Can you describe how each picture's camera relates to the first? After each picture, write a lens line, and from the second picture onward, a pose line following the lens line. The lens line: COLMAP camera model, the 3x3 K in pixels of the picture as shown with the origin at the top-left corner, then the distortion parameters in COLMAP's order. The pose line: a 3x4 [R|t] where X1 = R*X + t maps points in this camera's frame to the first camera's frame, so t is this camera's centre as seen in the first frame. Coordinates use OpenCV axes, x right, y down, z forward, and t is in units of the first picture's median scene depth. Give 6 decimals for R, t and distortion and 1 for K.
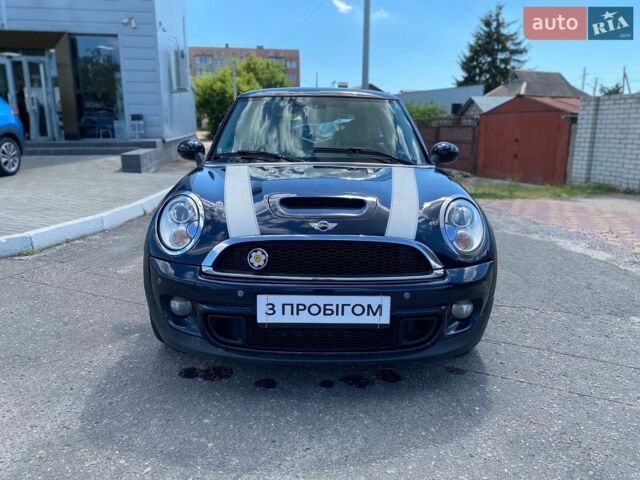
lens RADIAL K [[493.1, 0, 318.0], [0, 493.1, 239.0], [0, 0, 1]] dist [0.004866, 0.001300]
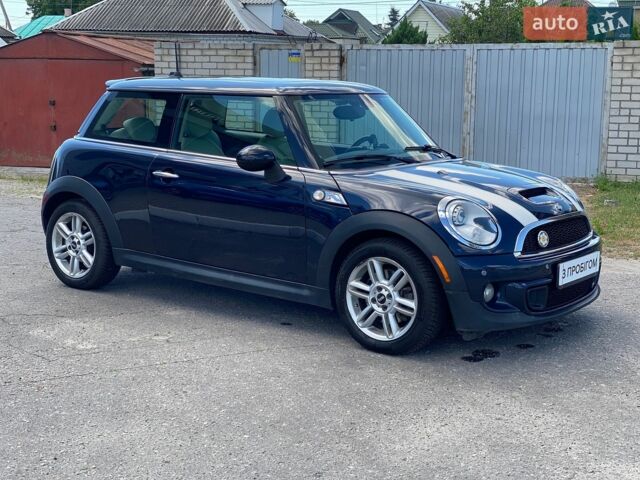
lens RADIAL K [[949.4, 0, 323.6], [0, 949.4, 240.7], [0, 0, 1]] dist [0.124164, 0.000000]
pose [[0.620665, -0.136386, 0.772123, -2.177096], [0.163938, 0.985563, 0.042307, -0.140424], [-0.766746, 0.100322, 0.634063, -0.127287]]
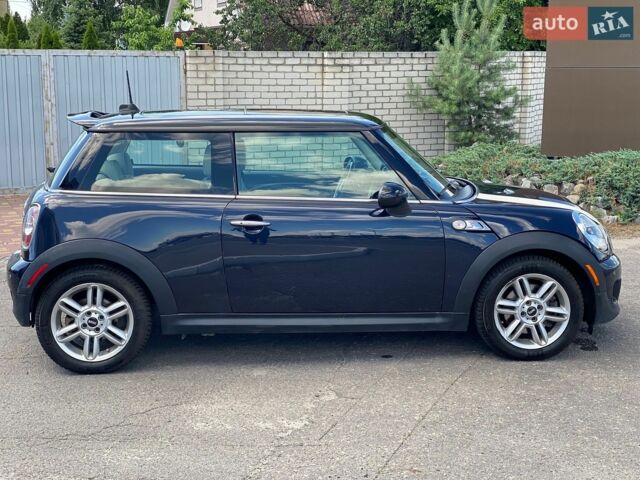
lens RADIAL K [[949.4, 0, 319.8], [0, 949.4, 240.0], [0, 0, 1]] dist [0.124164, 0.000000]
pose [[-0.059008, -0.186263, 0.980726, -2.743308], [0.217139, 0.956520, 0.194730, -0.668676], [-0.974355, 0.224445, -0.015997, 1.746838]]
